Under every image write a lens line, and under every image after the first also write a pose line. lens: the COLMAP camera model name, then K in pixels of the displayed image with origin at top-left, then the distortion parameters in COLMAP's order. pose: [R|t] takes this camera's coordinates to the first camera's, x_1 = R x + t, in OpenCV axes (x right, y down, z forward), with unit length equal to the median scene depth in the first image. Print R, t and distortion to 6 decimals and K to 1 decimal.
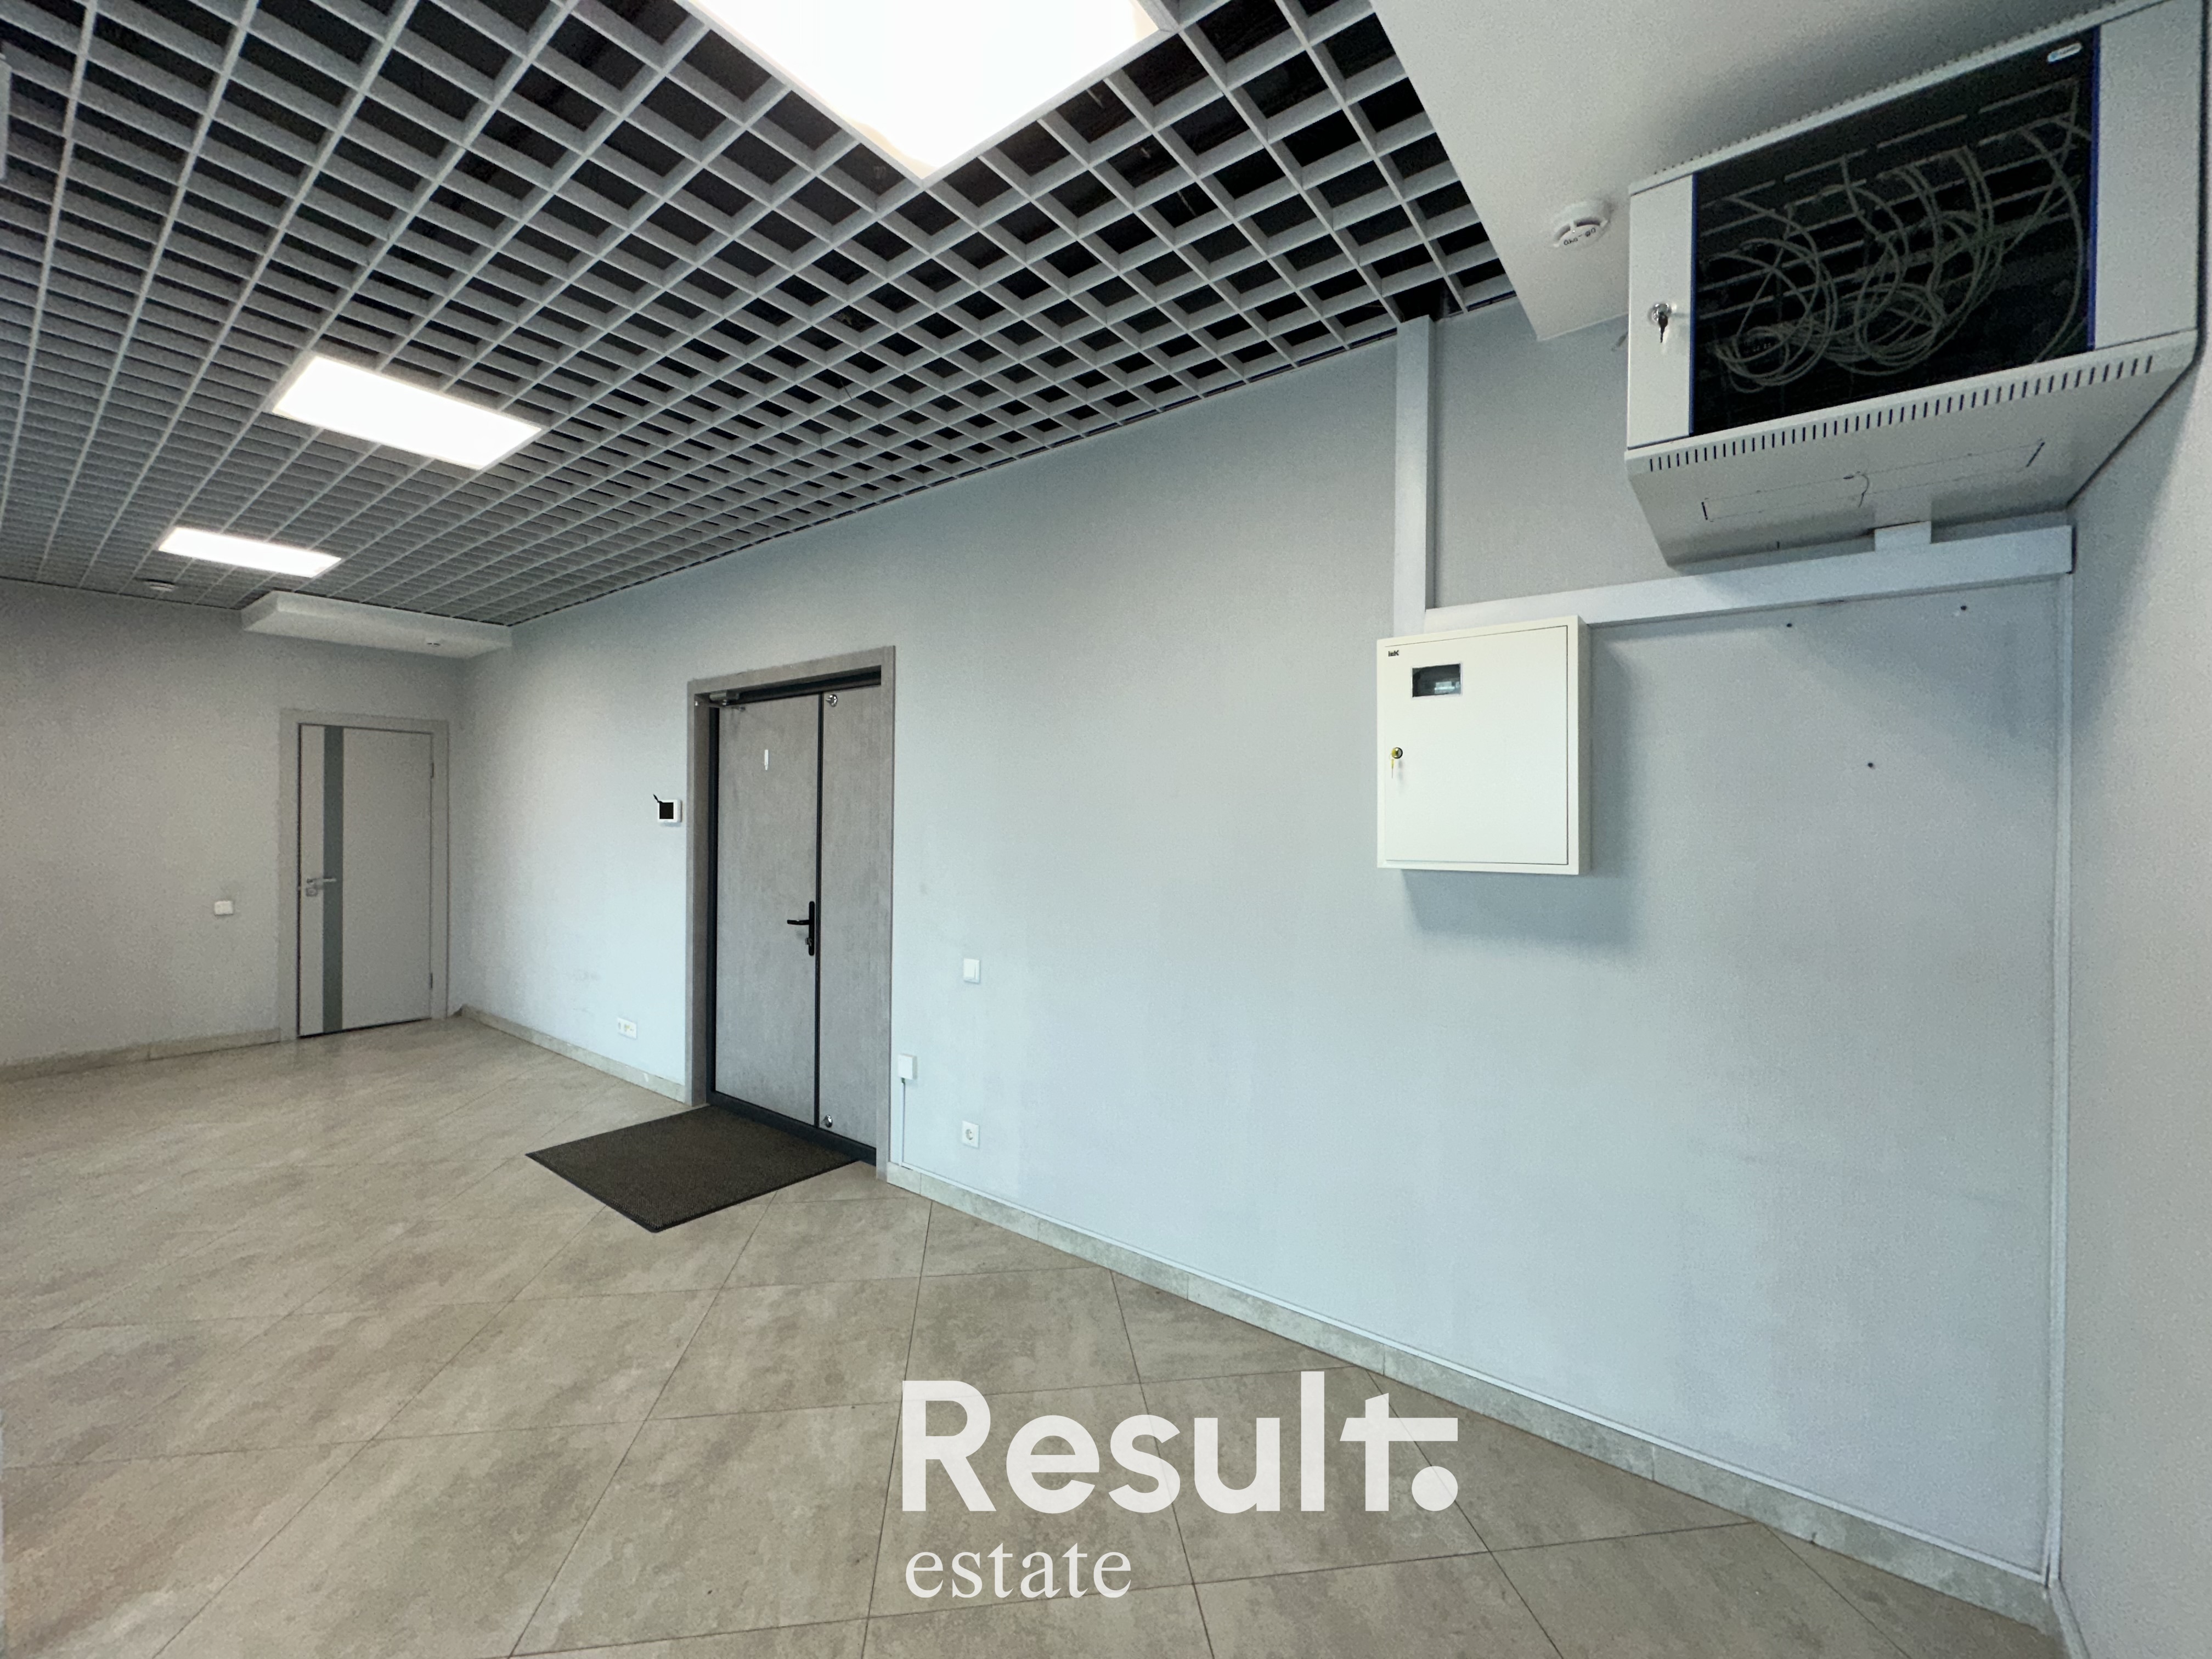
lens RADIAL K [[878.8, 0, 1112.4], [0, 878.8, 822.5], [0, 0, 1]] dist [-0.012641, 0.001081]
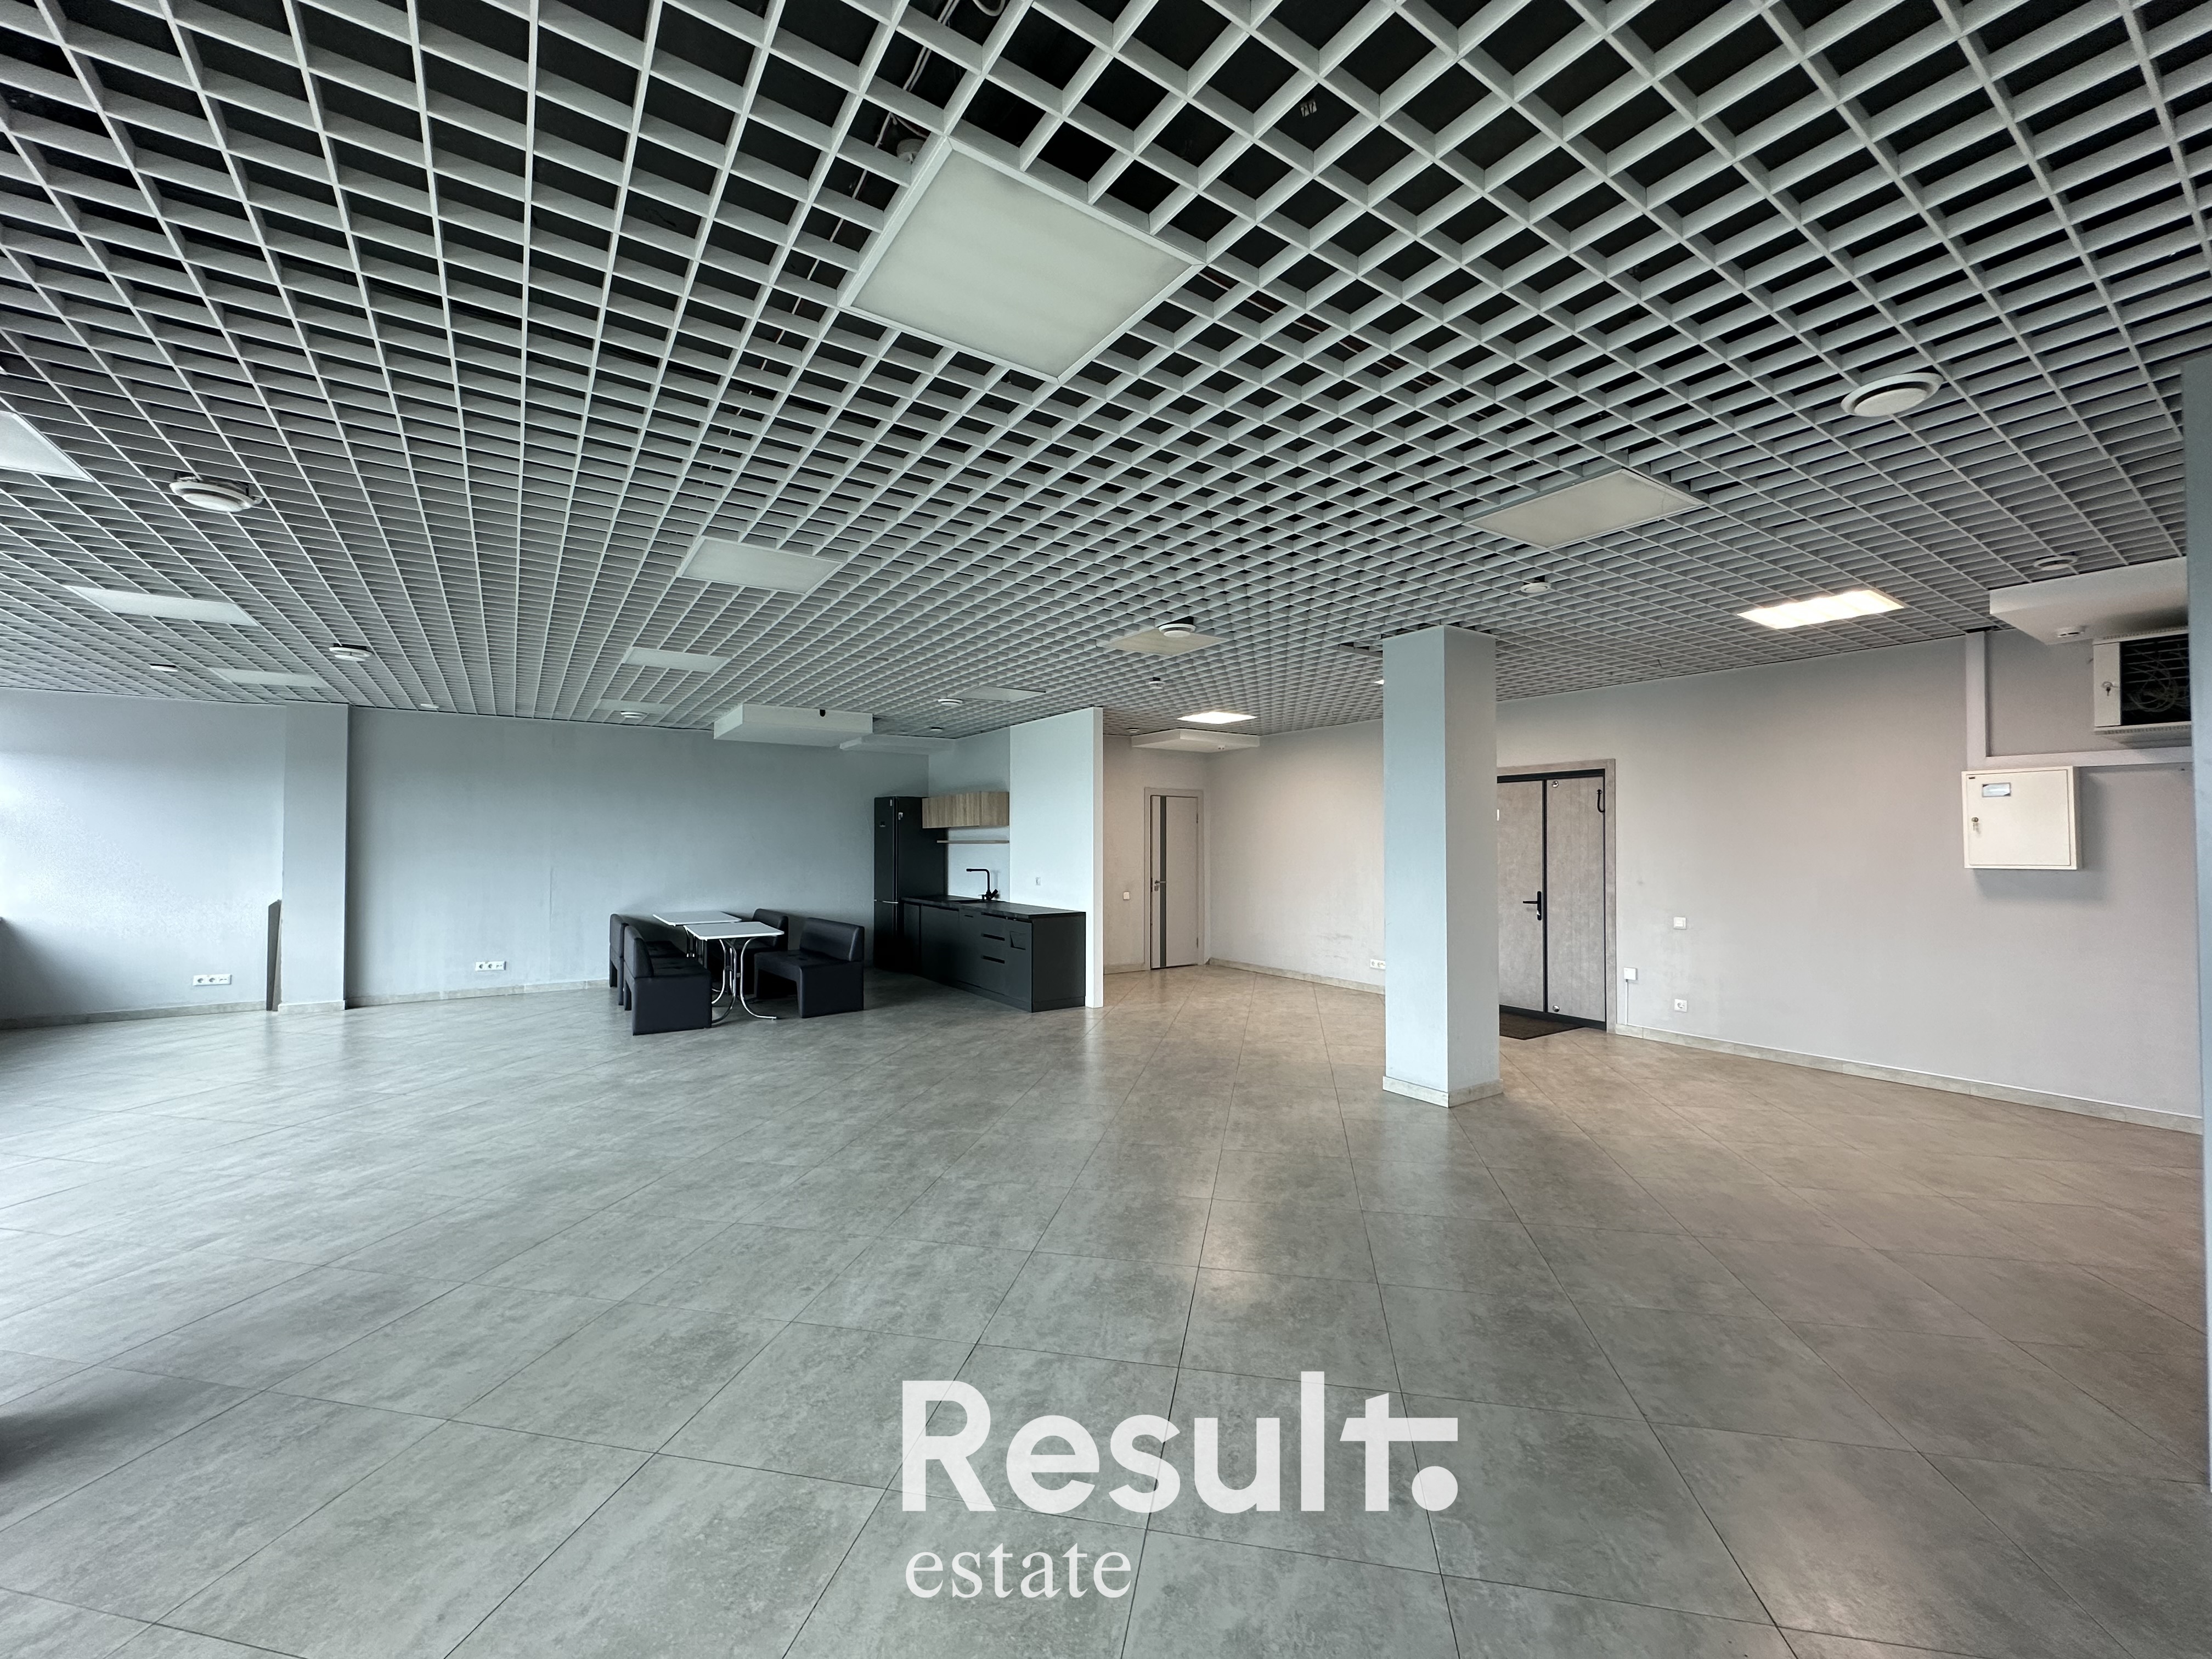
lens RADIAL K [[878.8, 0, 1098.5], [0, 878.8, 826.5], [0, 0, 1]] dist [-0.012641, 0.001081]
pose [[0.940804, -0.015075, -0.338617, -0.870571], [0.008572, 0.999749, -0.020690, -0.025482], [0.338844, 0.016562, 0.940697, -1.578299]]
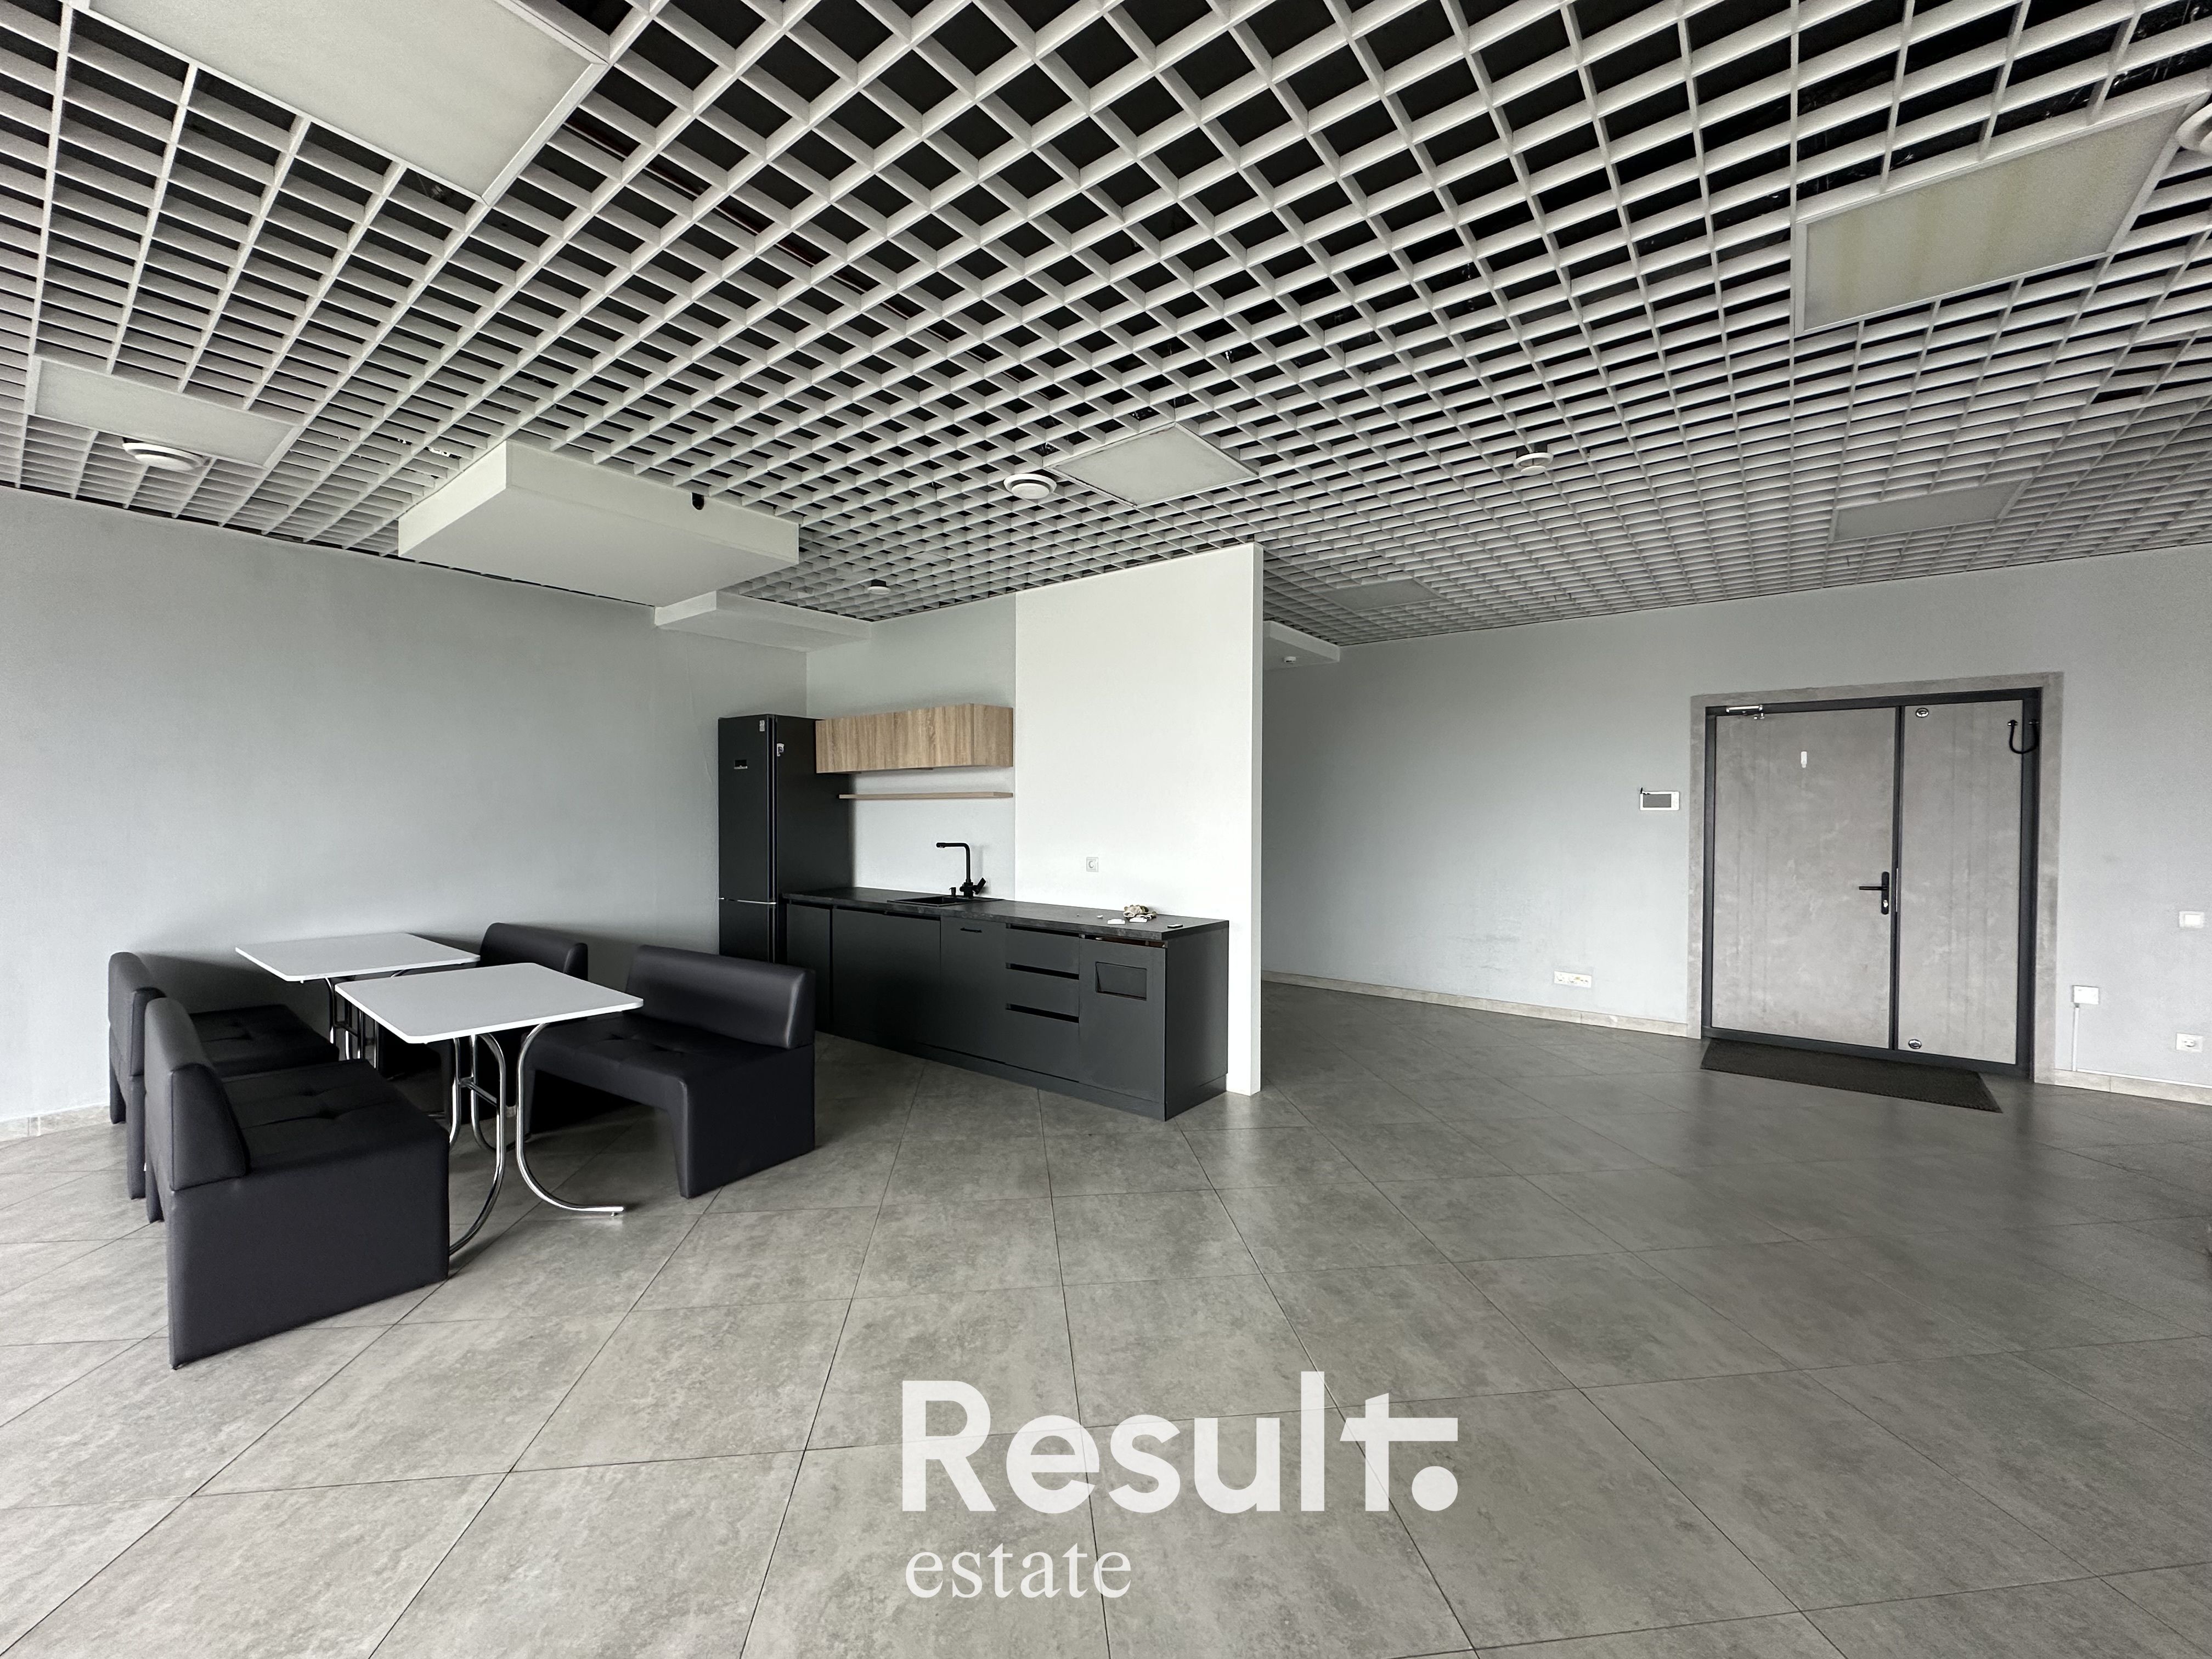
lens RADIAL K [[878.8, 0, 1090.1], [0, 878.8, 810.1], [0, 0, 1]] dist [-0.012641, 0.001081]
pose [[0.999499, -0.003415, -0.031474, -2.127018], [0.002827, 0.999821, -0.018716, 0.031601], [0.031532, 0.018617, 0.999329, -0.424691]]
